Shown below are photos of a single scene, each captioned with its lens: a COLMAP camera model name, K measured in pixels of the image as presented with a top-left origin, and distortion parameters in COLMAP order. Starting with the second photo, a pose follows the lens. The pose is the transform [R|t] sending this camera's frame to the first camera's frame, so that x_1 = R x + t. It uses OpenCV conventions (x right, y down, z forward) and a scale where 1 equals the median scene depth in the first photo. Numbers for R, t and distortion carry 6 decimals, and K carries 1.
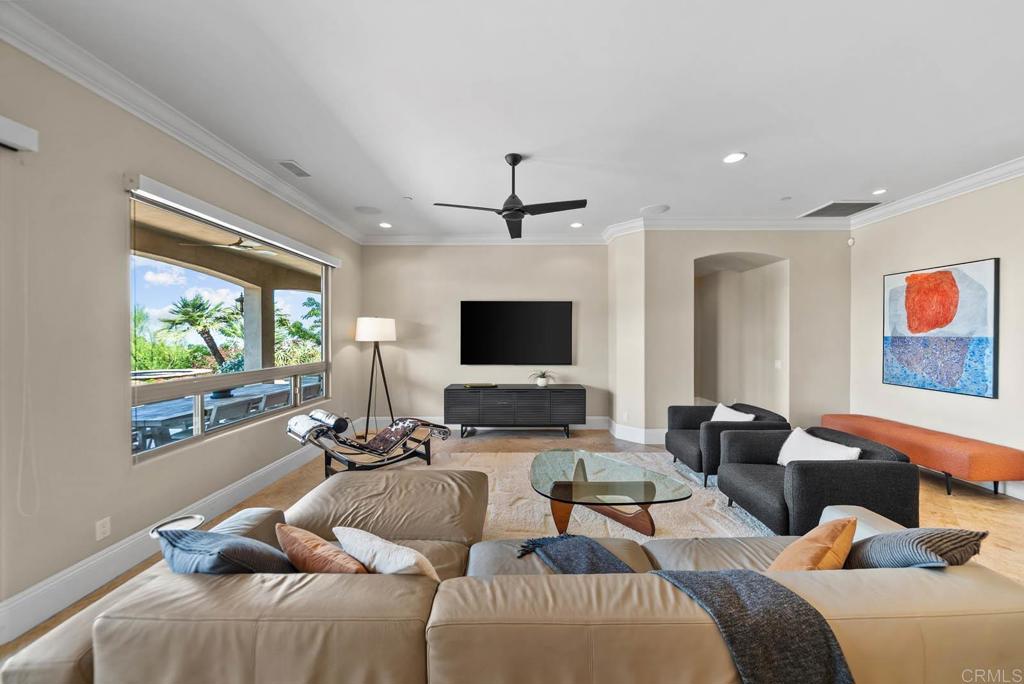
lens RADIAL K [[353.3, 0, 521.1], [0, 353.3, 336.2], [0, 0, 1]] dist [-0.002006, -0.000573]
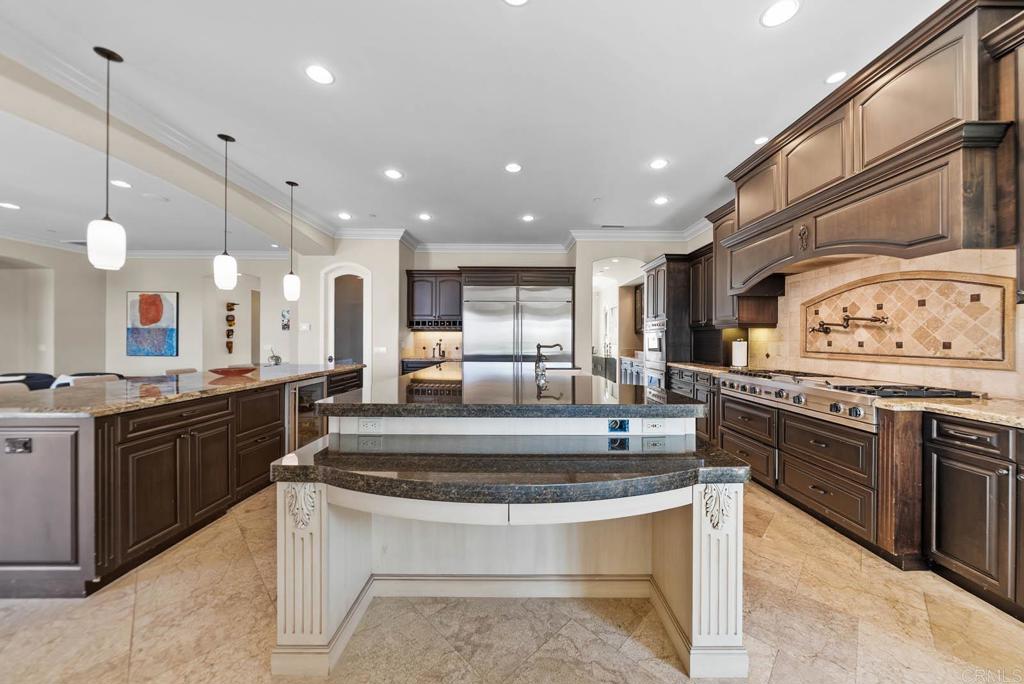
lens RADIAL K [[353.3, 0, 514.1], [0, 353.3, 340.9], [0, 0, 1]] dist [-0.002006, -0.000573]
pose [[-0.007101, -0.002786, 0.999971, -0.711195], [0.000418, 0.999996, 0.002789, 0.063173], [-0.999975, 0.000438, -0.007099, -0.893923]]
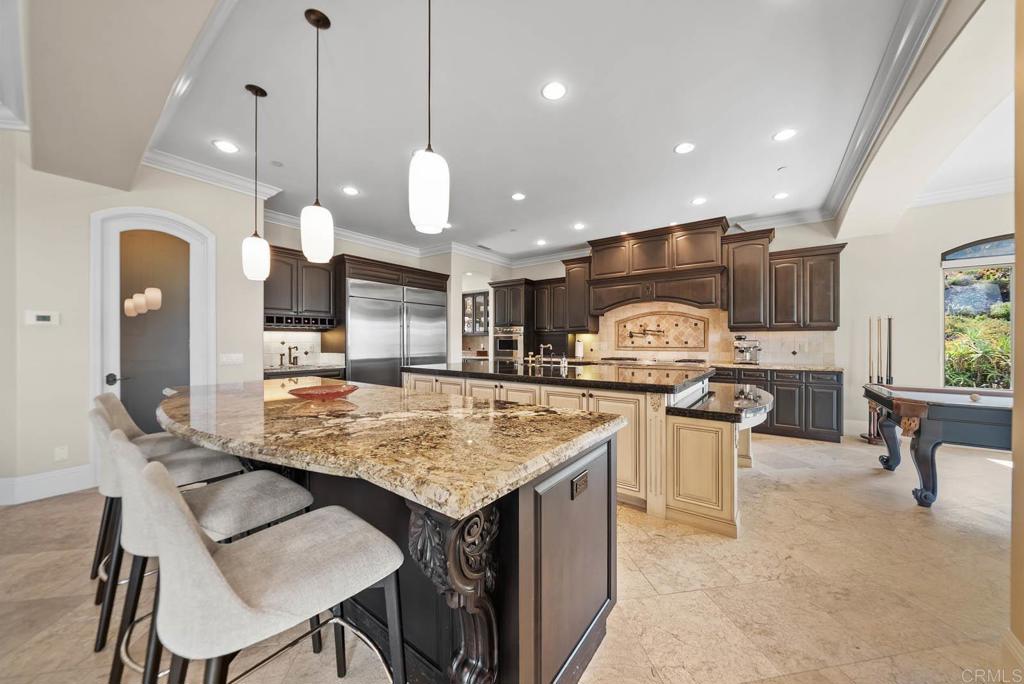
lens RADIAL K [[353.3, 0, 514.7], [0, 353.3, 341.8], [0, 0, 1]] dist [-0.002006, -0.000573]
pose [[-0.804208, 0.002043, 0.594344, -0.444334], [0.005152, 0.999980, 0.003533, 0.060264], [-0.594326, 0.005903, -0.804203, -0.055664]]
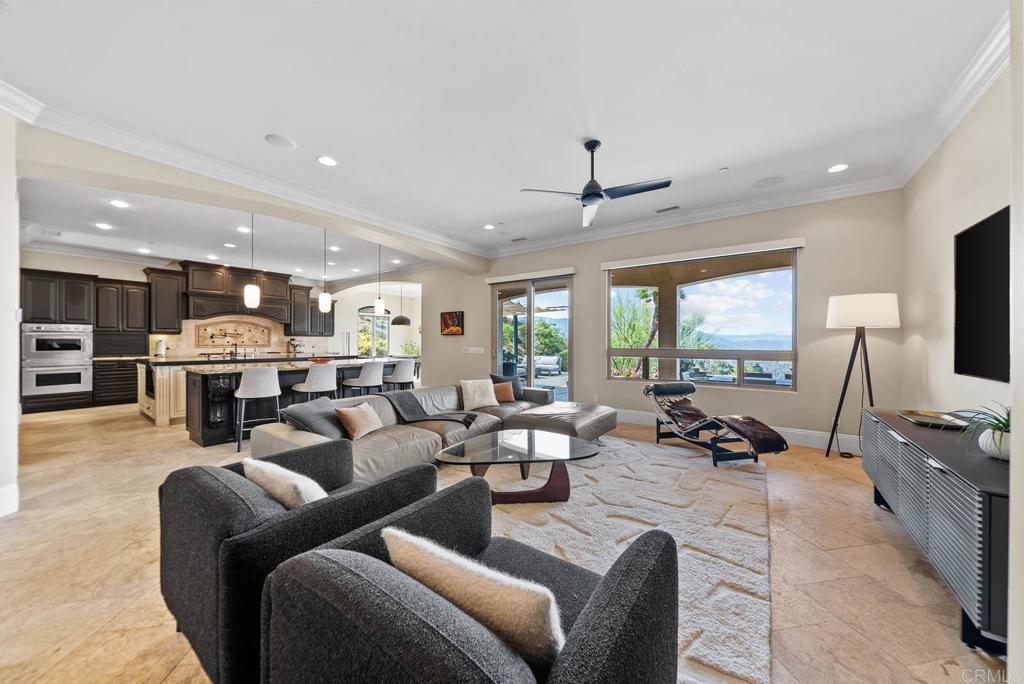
lens RADIAL K [[353.3, 0, 528.0], [0, 353.3, 341.0], [0, 0, 1]] dist [-0.002006, -0.000573]
pose [[-0.558350, 0.003799, -0.829597, 0.740292], [-0.000733, 0.999987, 0.005072, 0.053288], [0.829605, 0.003440, -0.558340, 1.110705]]
